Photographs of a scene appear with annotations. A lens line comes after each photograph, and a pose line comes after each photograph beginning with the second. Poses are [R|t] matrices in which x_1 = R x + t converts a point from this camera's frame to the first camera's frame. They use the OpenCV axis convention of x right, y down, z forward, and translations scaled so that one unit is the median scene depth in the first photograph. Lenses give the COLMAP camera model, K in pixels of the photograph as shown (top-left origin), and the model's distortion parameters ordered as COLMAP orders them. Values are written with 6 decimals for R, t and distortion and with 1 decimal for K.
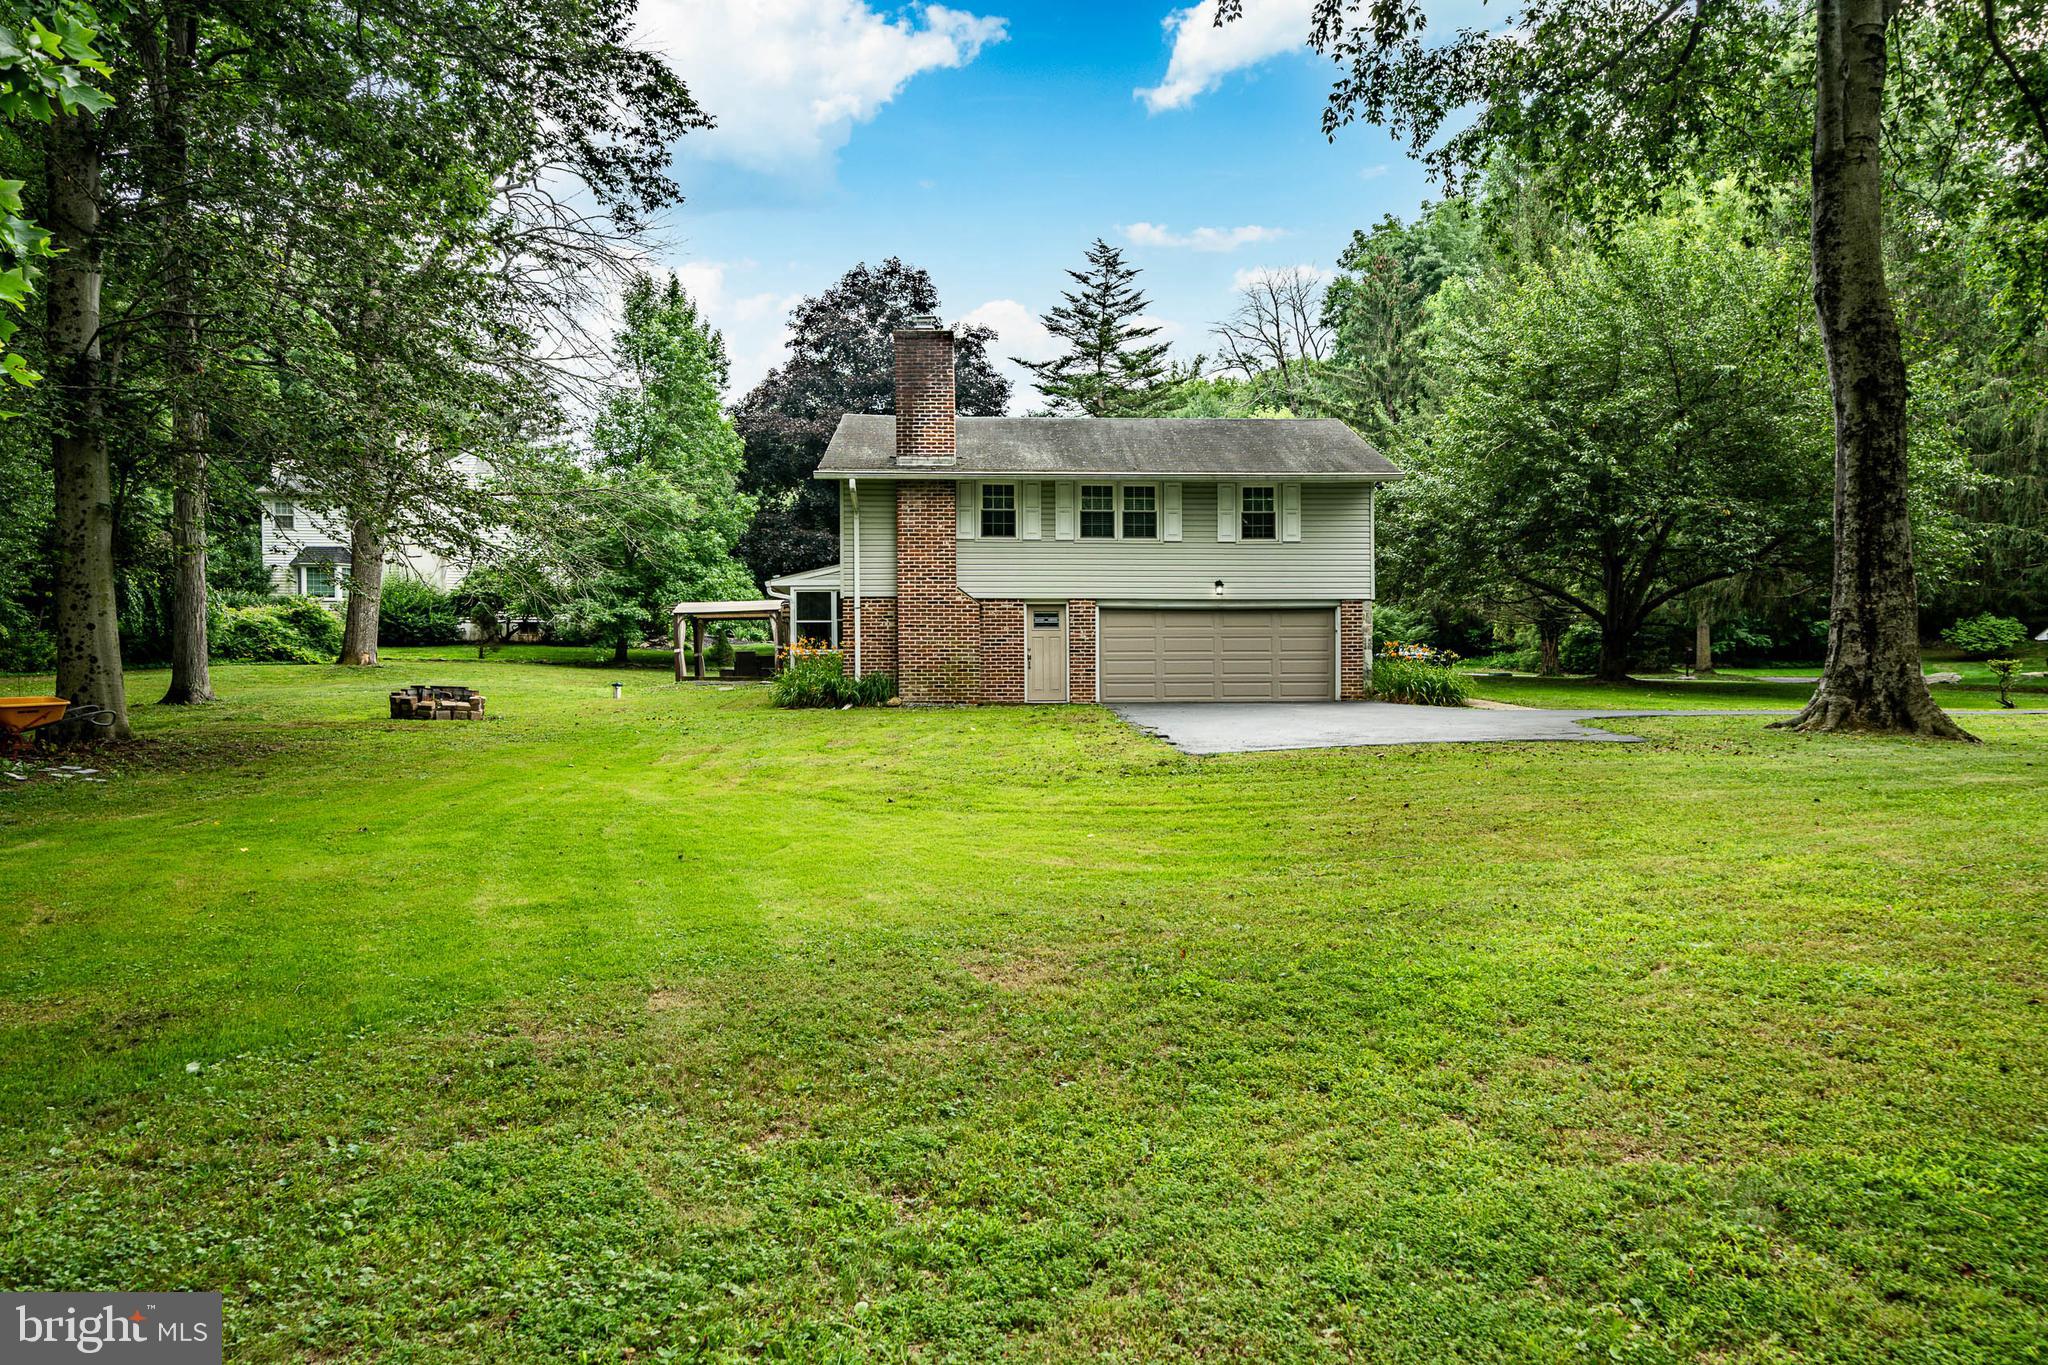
lens RADIAL K [[1433.1, 0, 1012.0], [0, 1433.1, 702.0], [0, 0, 1]] dist [0.000376, 0.000424]
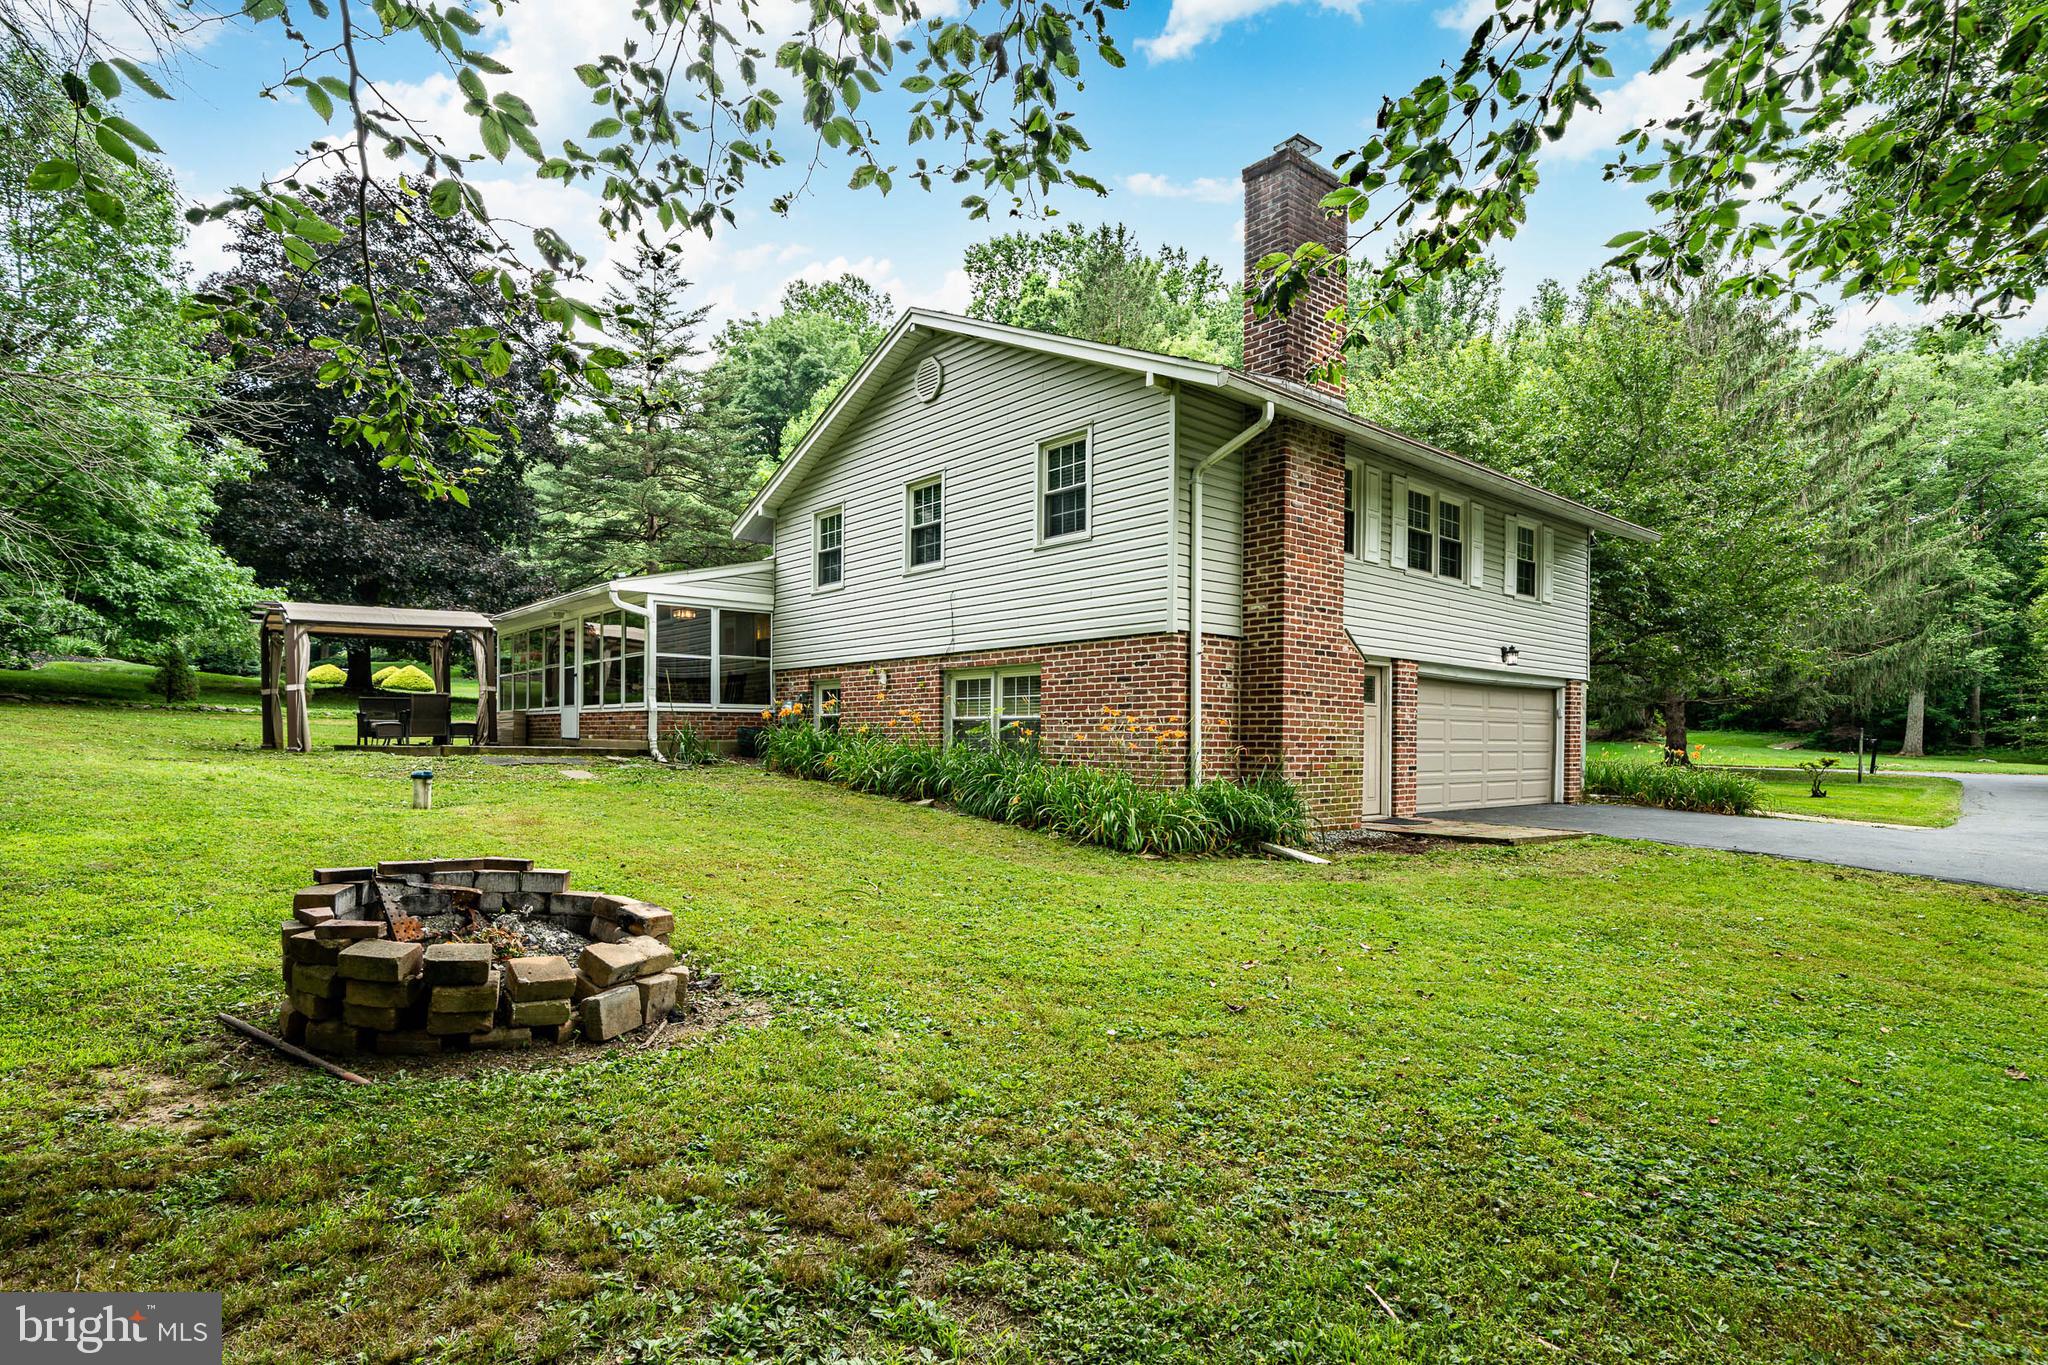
lens RADIAL K [[1050.3, 0, 977.8], [0, 1050.3, 746.7], [0, 0, 1]] dist [-0.004445, -0.000476]
pose [[0.772673, 0.005952, 0.634777, -0.236563], [-0.020164, 0.999682, 0.015170, -0.020108], [-0.634484, -0.024521, 0.772547, 0.426258]]
